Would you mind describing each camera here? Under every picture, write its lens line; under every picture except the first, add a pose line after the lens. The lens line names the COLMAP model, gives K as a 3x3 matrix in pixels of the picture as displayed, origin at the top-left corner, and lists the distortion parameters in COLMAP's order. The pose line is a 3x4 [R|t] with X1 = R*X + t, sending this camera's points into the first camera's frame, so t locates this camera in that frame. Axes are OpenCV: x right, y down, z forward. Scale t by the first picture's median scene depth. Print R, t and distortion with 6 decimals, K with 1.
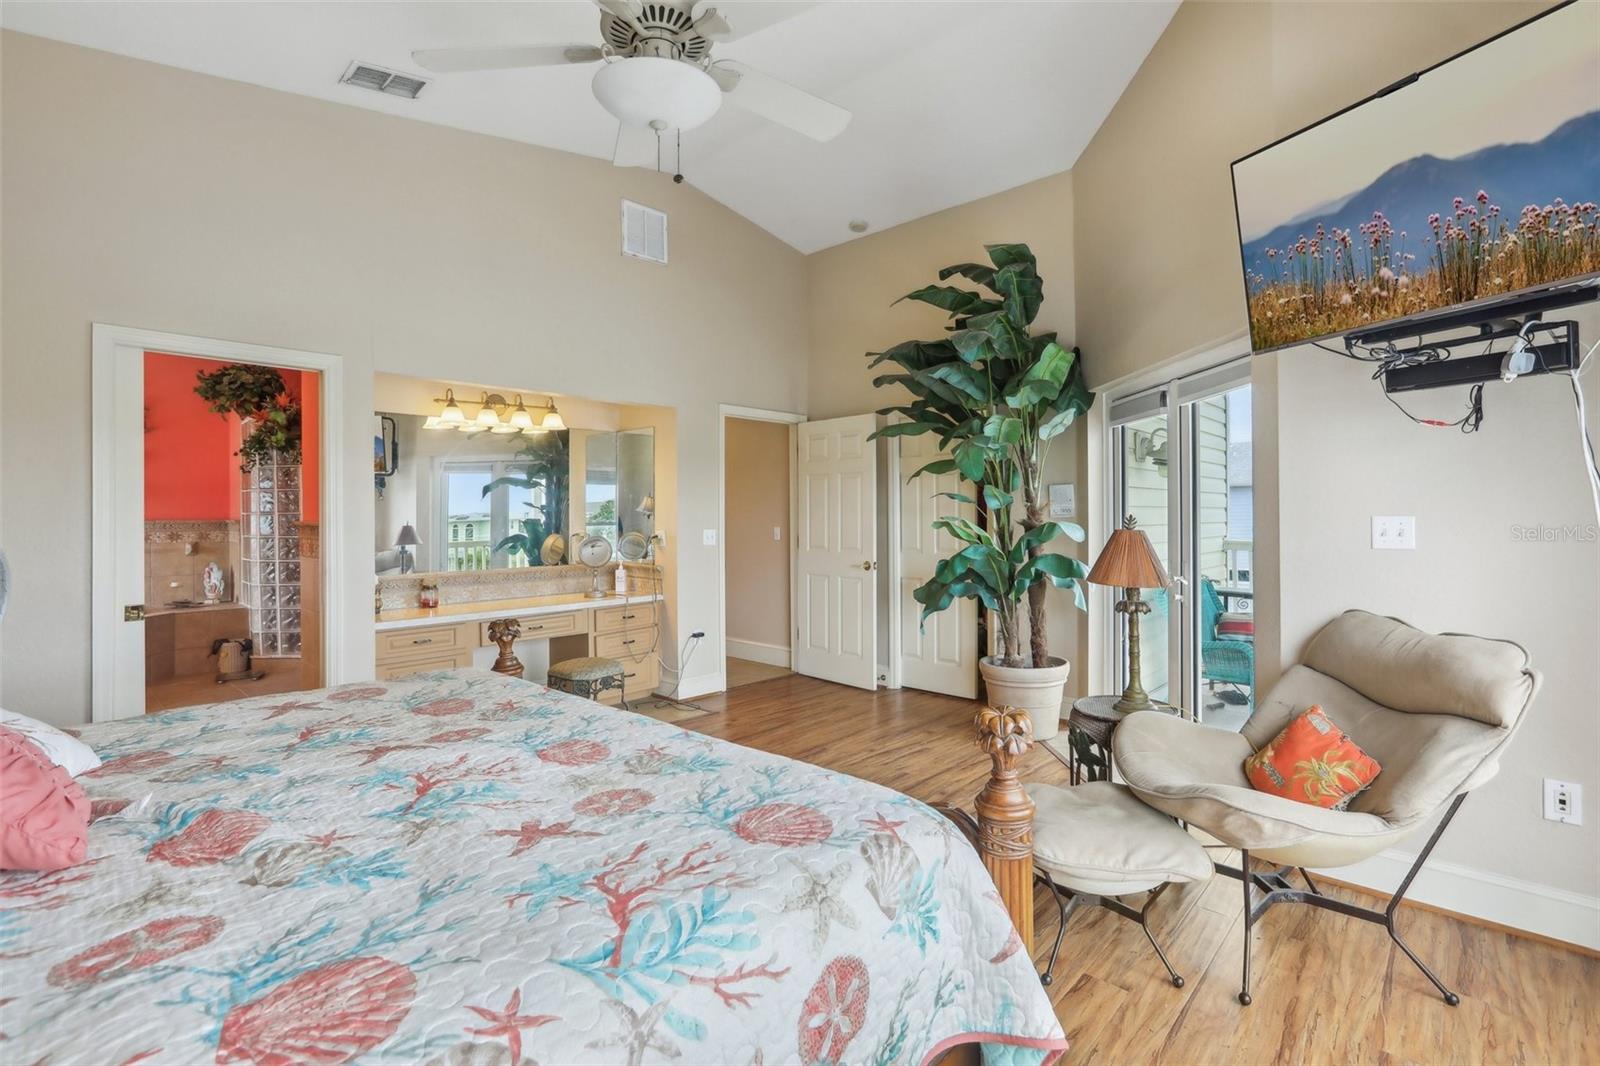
lens RADIAL K [[732.7, 0, 805.0], [0, 732.7, 521.5], [0, 0, 1]] dist [-0.029623, 0.005842]
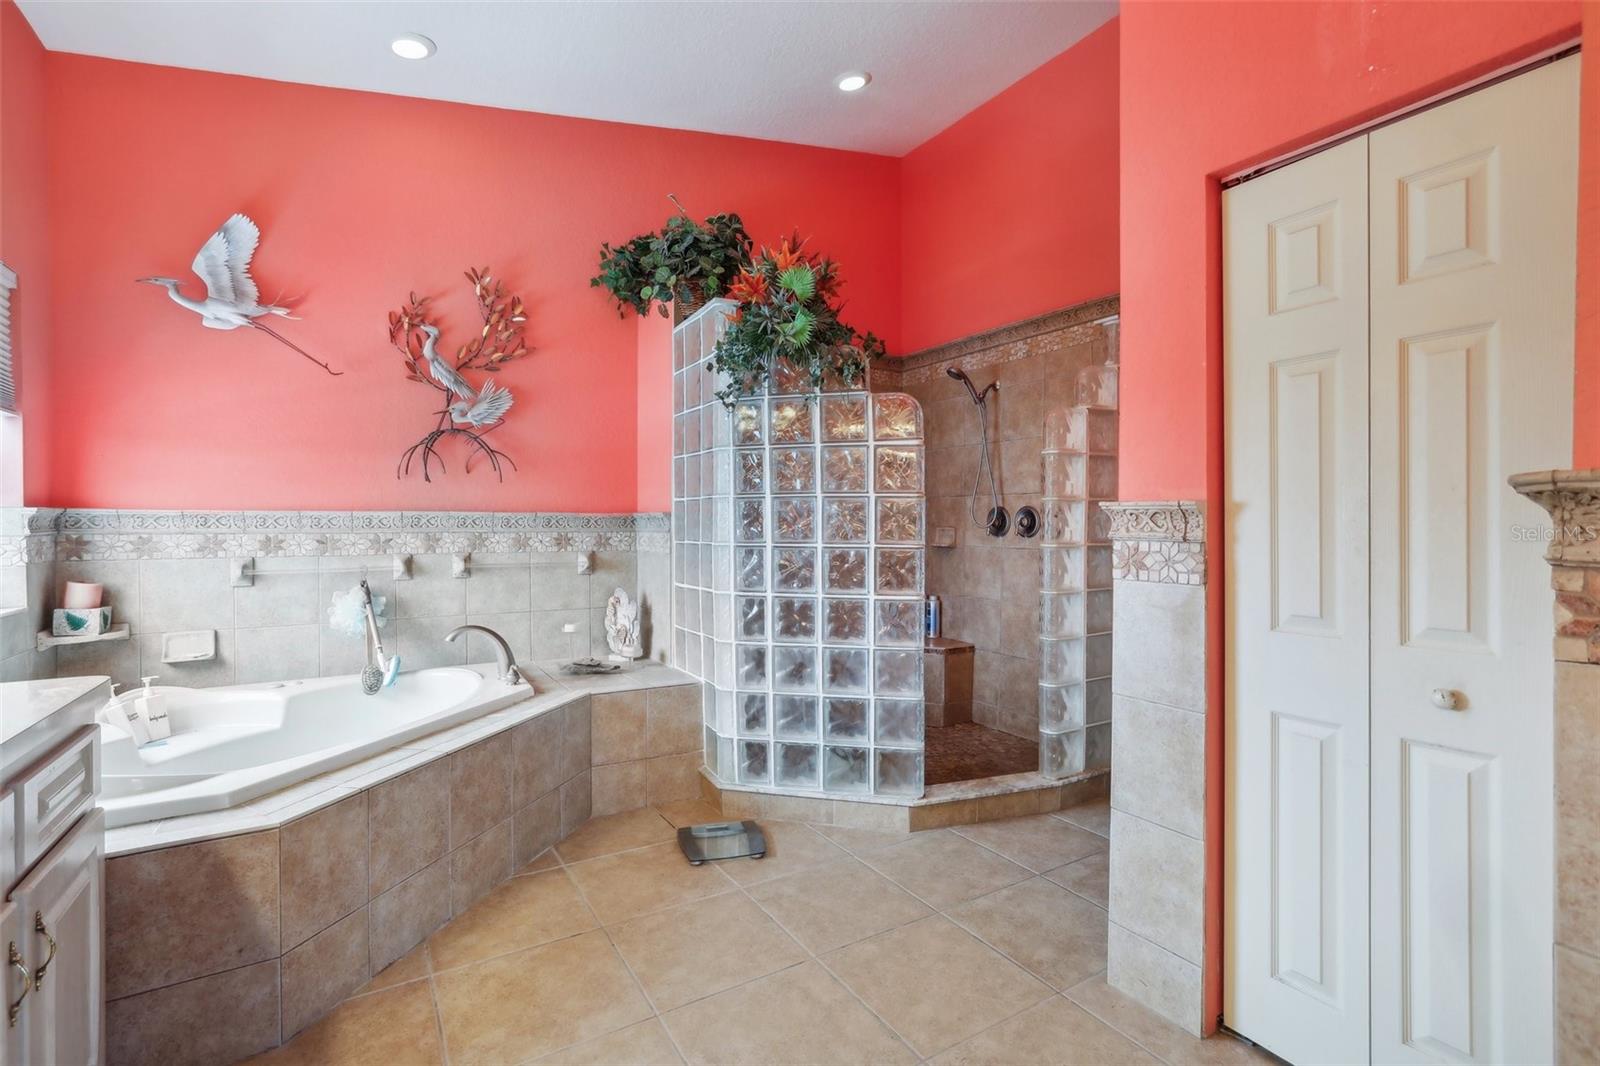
lens RADIAL K [[732.7, 0, 802.7], [0, 732.7, 529.2], [0, 0, 1]] dist [-0.029623, 0.005842]
pose [[0.961581, -0.001804, -0.274515, -0.532101], [0.002112, 0.999997, 0.000829, 0.011238], [0.274513, -0.001377, 0.961582, 0.492428]]
